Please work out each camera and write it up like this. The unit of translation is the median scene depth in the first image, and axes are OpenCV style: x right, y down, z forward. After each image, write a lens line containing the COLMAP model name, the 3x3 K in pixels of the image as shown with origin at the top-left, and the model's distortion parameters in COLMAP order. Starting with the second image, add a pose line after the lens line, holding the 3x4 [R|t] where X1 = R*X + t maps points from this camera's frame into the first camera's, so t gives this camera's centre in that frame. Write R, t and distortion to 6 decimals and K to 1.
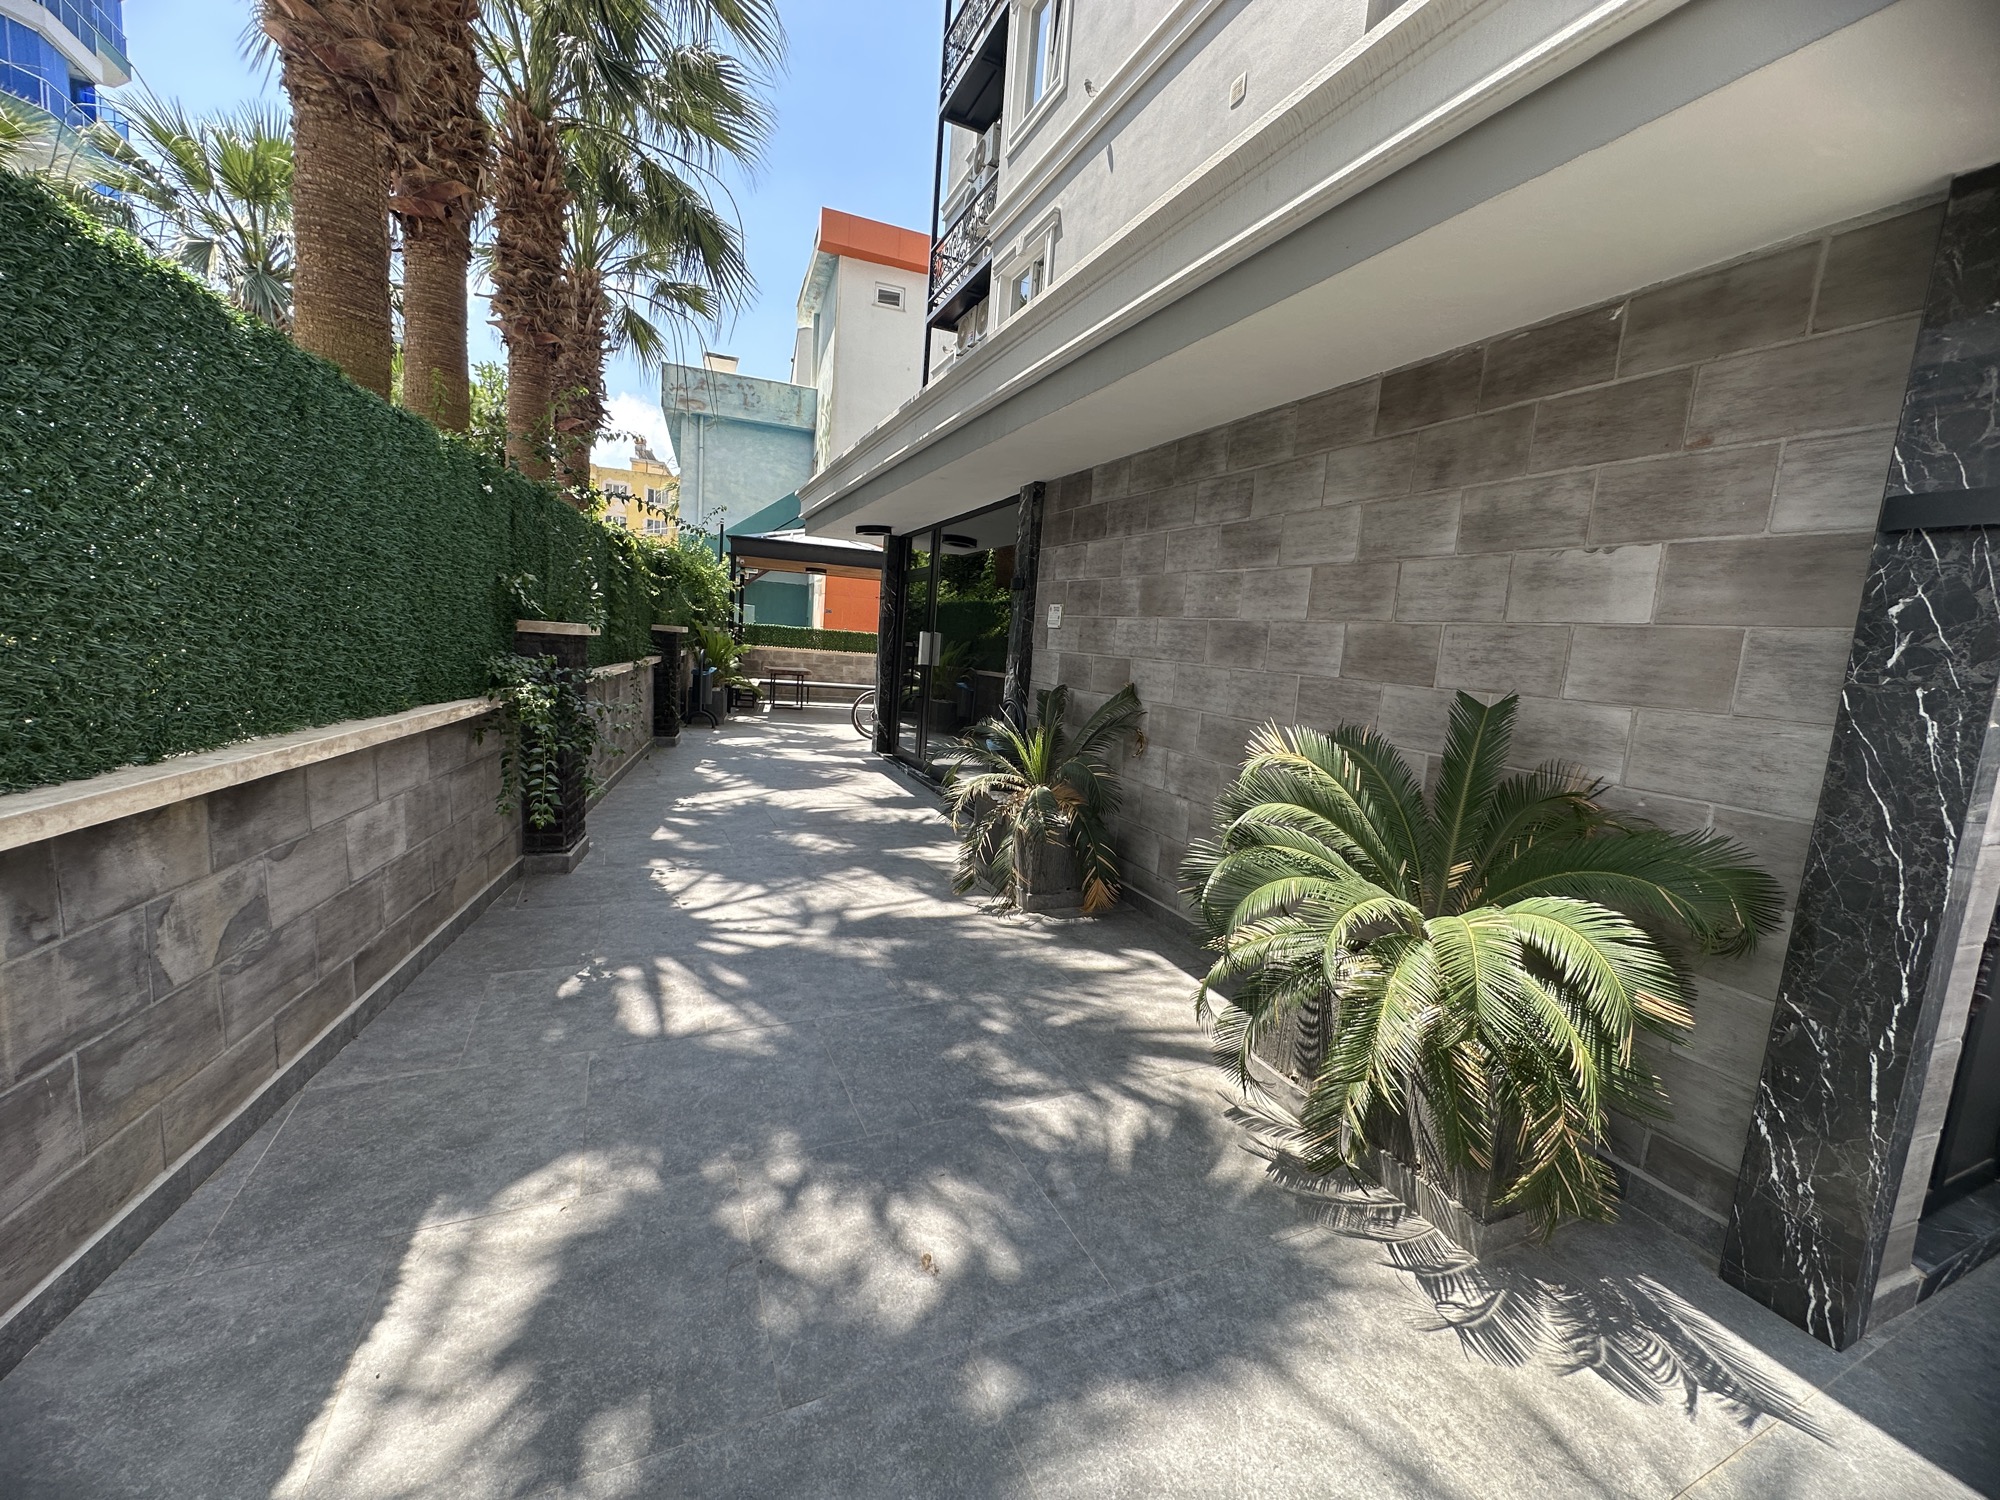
lens RADIAL K [[795.6, 0, 993.7], [0, 795.6, 741.3], [0, 0, 1]] dist [-0.002510, 0.000049]
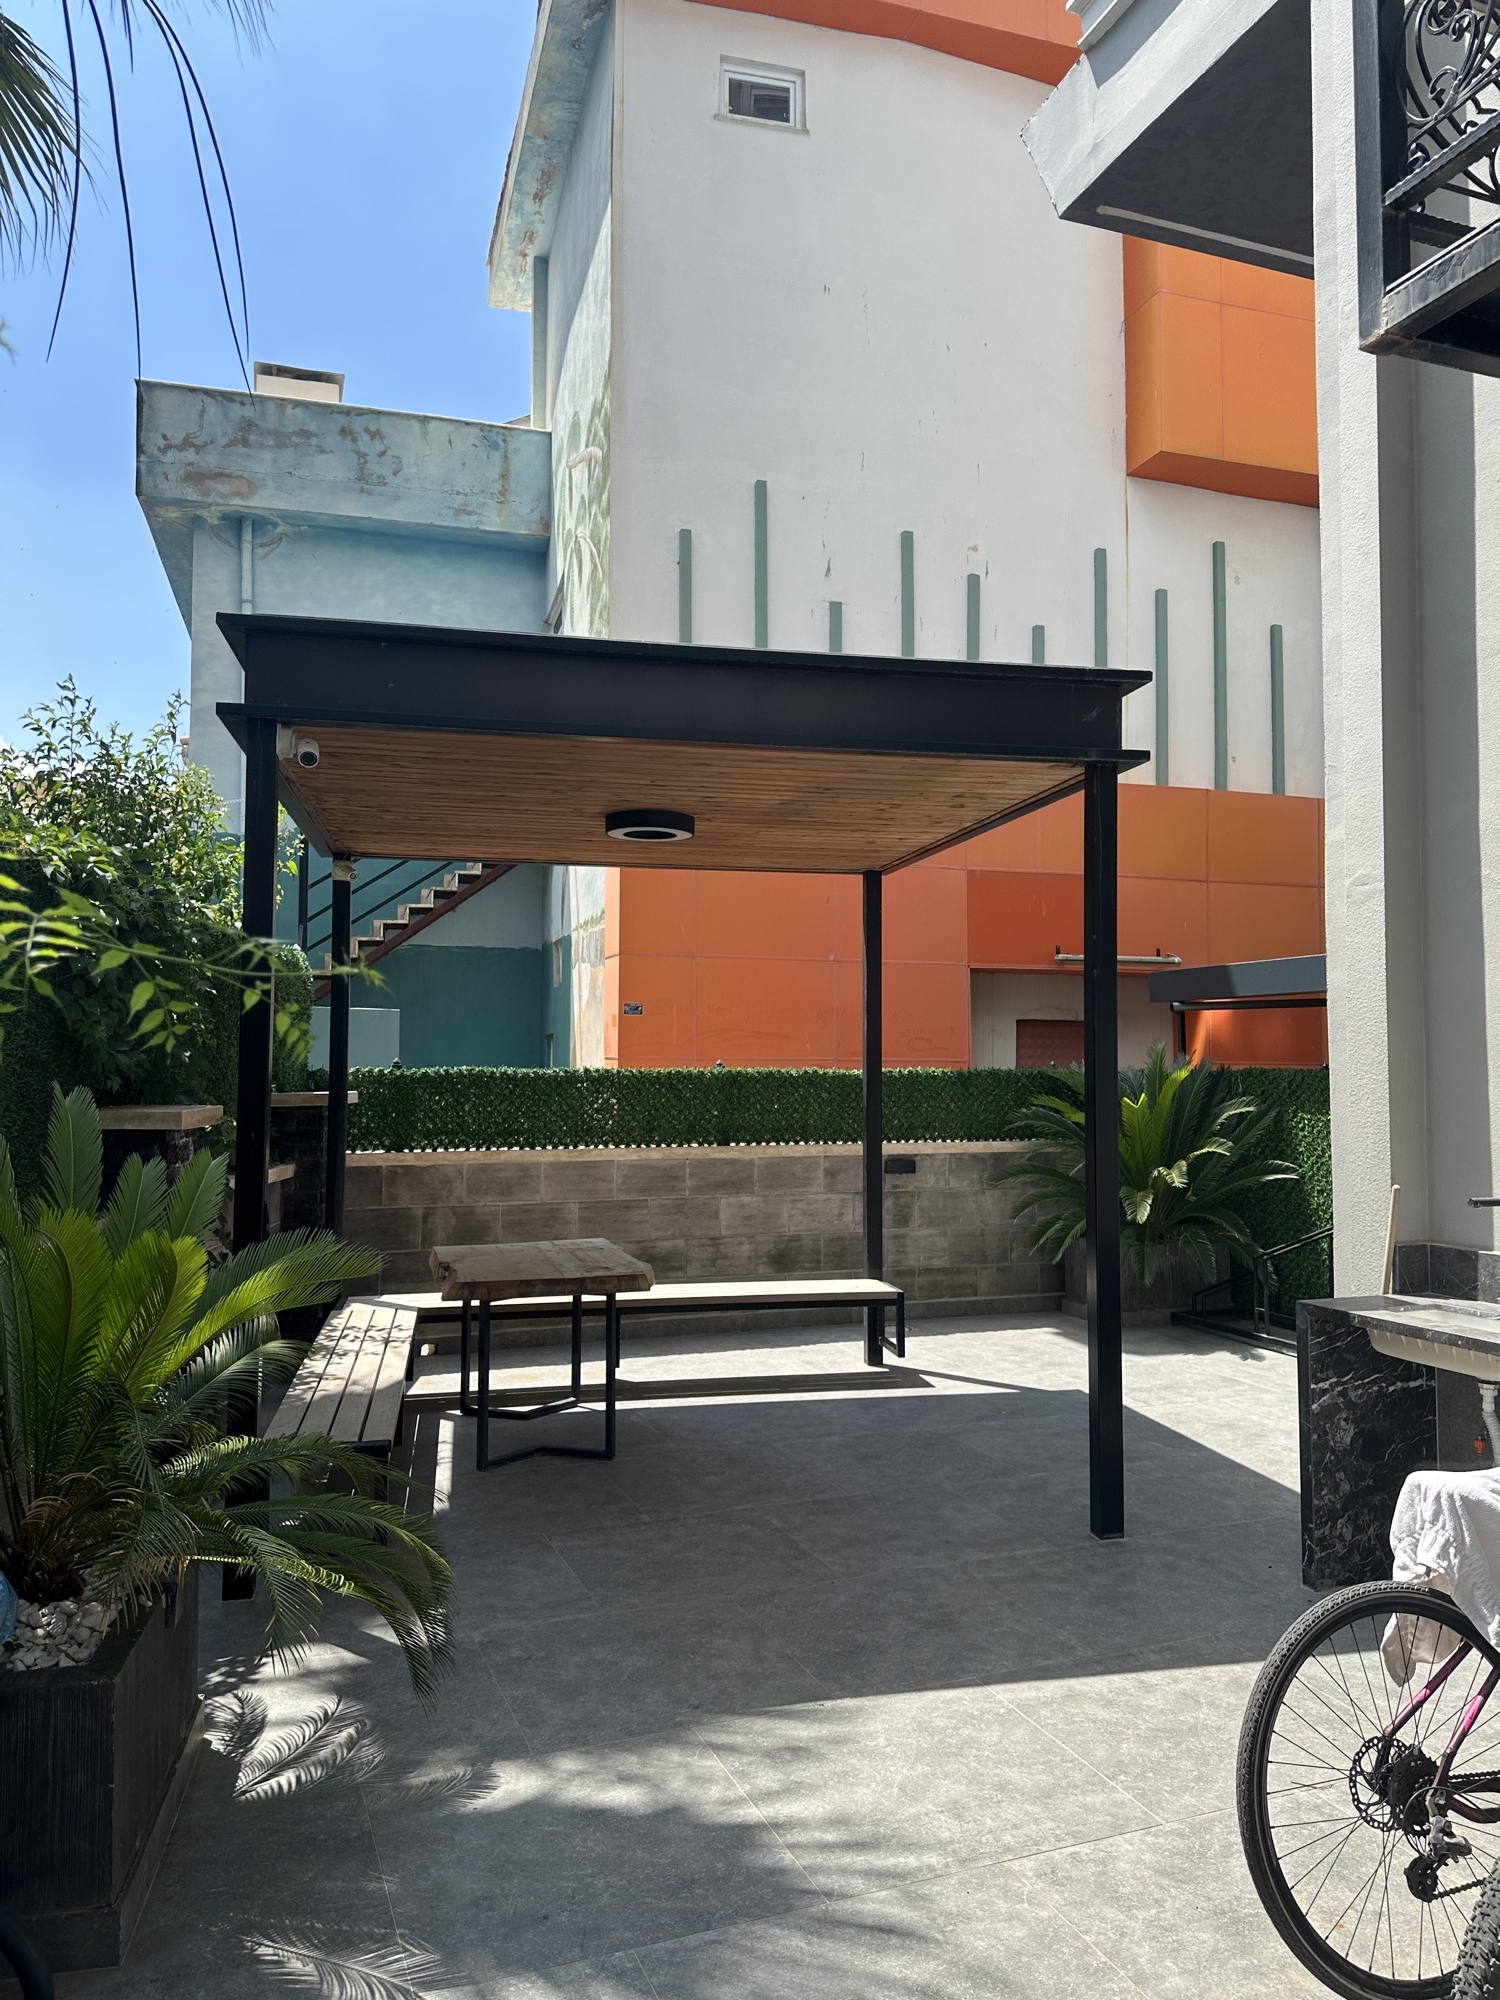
lens RADIAL K [[1400.5, 0, 750.1], [0, 1400.5, 1000.6], [0, 0, 1]] dist [0.005658, 0.001135]
pose [[0.995969, -0.074784, -0.049538, -0.127914], [0.065395, 0.983325, -0.169691, -0.067445], [0.061402, 0.165767, 0.984252, 0.441465]]
